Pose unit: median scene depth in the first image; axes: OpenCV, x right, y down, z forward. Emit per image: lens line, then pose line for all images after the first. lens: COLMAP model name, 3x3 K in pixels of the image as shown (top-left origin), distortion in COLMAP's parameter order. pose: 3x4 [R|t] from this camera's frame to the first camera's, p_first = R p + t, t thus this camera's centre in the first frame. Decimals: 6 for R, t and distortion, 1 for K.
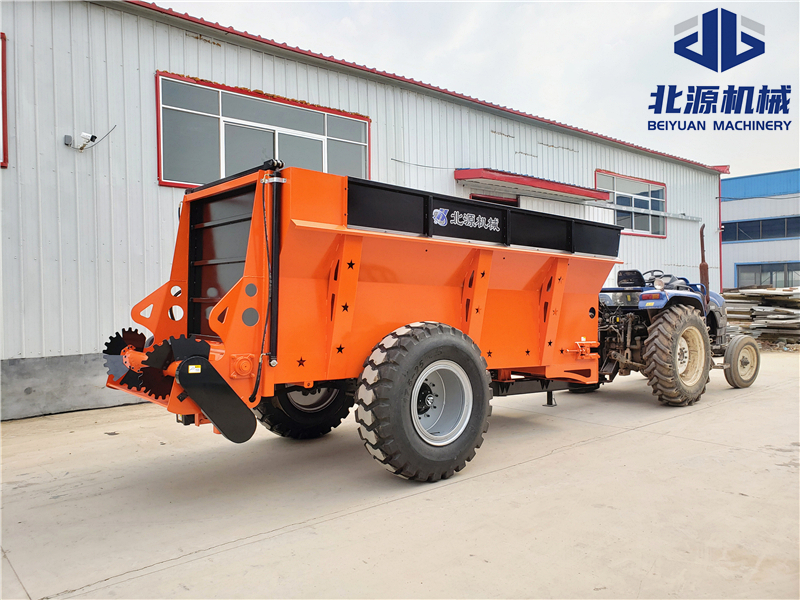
lens RADIAL K [[633.6, 0, 400.0], [0, 633.6, 300.0], [0, 0, 1]] dist [-0.008995, -0.005886]
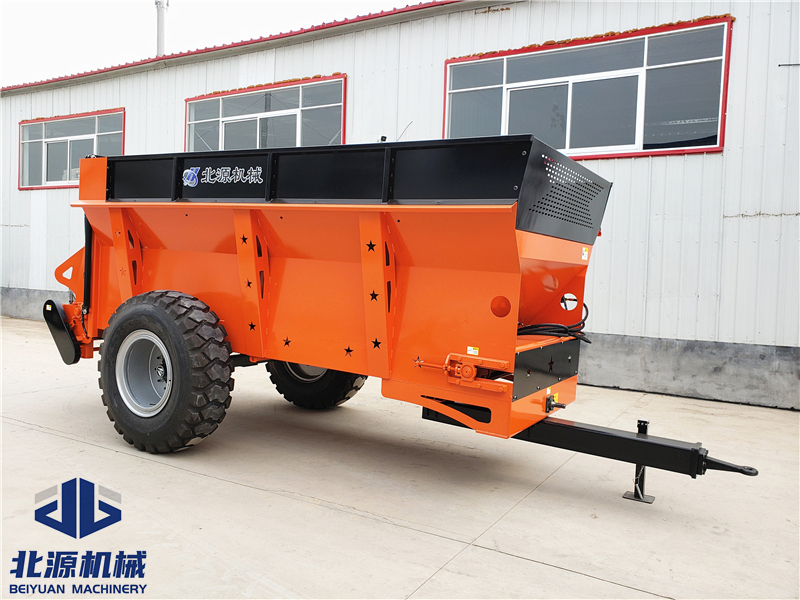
lens RADIAL K [[622.0, 0, 410.3], [0, 622.0, 302.2], [0, 0, 1]] dist [0.010715, 0.012159]
pose [[0.354481, 0.063159, -0.932928, 0.944344], [-0.041236, 0.997801, 0.051883, -0.009800], [0.934153, 0.020079, 0.356307, 0.900471]]
